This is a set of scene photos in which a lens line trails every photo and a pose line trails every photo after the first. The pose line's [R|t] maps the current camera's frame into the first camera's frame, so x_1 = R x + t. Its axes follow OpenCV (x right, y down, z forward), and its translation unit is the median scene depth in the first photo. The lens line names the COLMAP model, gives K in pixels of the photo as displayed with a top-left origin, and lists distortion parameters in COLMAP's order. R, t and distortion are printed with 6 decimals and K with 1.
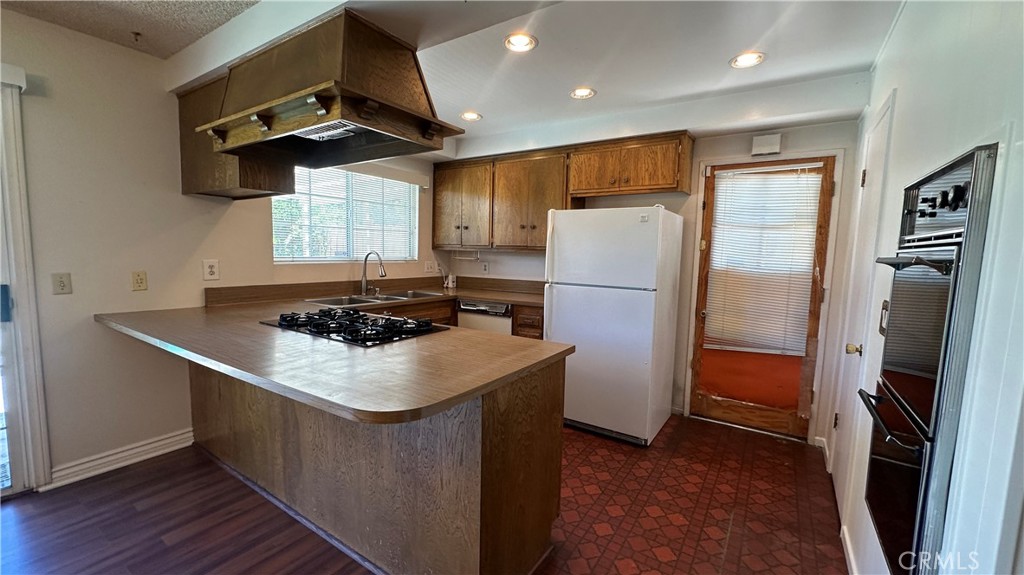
lens RADIAL K [[411.6, 0, 510.3], [0, 411.6, 289.0], [0, 0, 1]] dist [-0.003097, 0.000411]
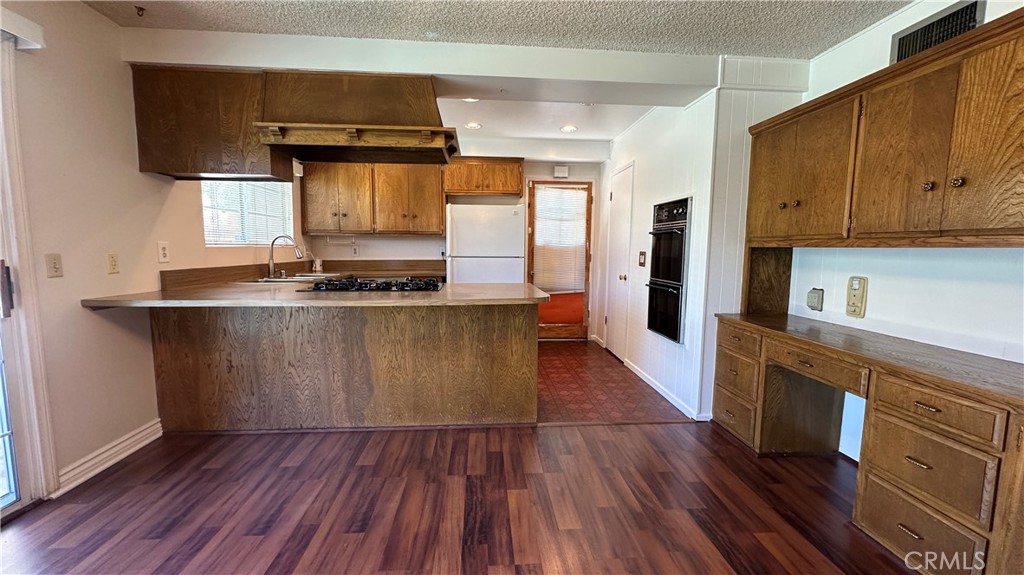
lens RADIAL K [[411.6, 0, 514.0], [0, 411.6, 289.1], [0, 0, 1]] dist [-0.003097, 0.000411]
pose [[0.786870, -0.080931, 0.611789, -0.623132], [0.068484, 0.996692, 0.043766, 0.049034], [-0.613308, 0.007460, 0.789809, -0.235653]]
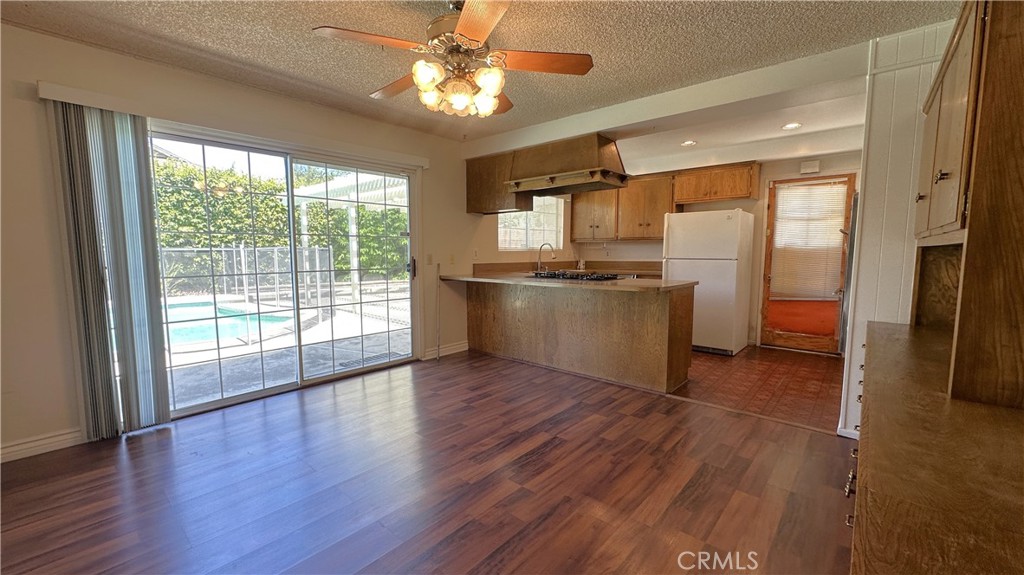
lens RADIAL K [[411.6, 0, 510.2], [0, 411.6, 288.5], [0, 0, 1]] dist [-0.003097, 0.000411]
pose [[0.990470, -0.012357, -0.137172, -0.303560], [0.012008, 0.999922, -0.003369, 0.104597], [0.137203, 0.001690, 0.990542, -0.713008]]
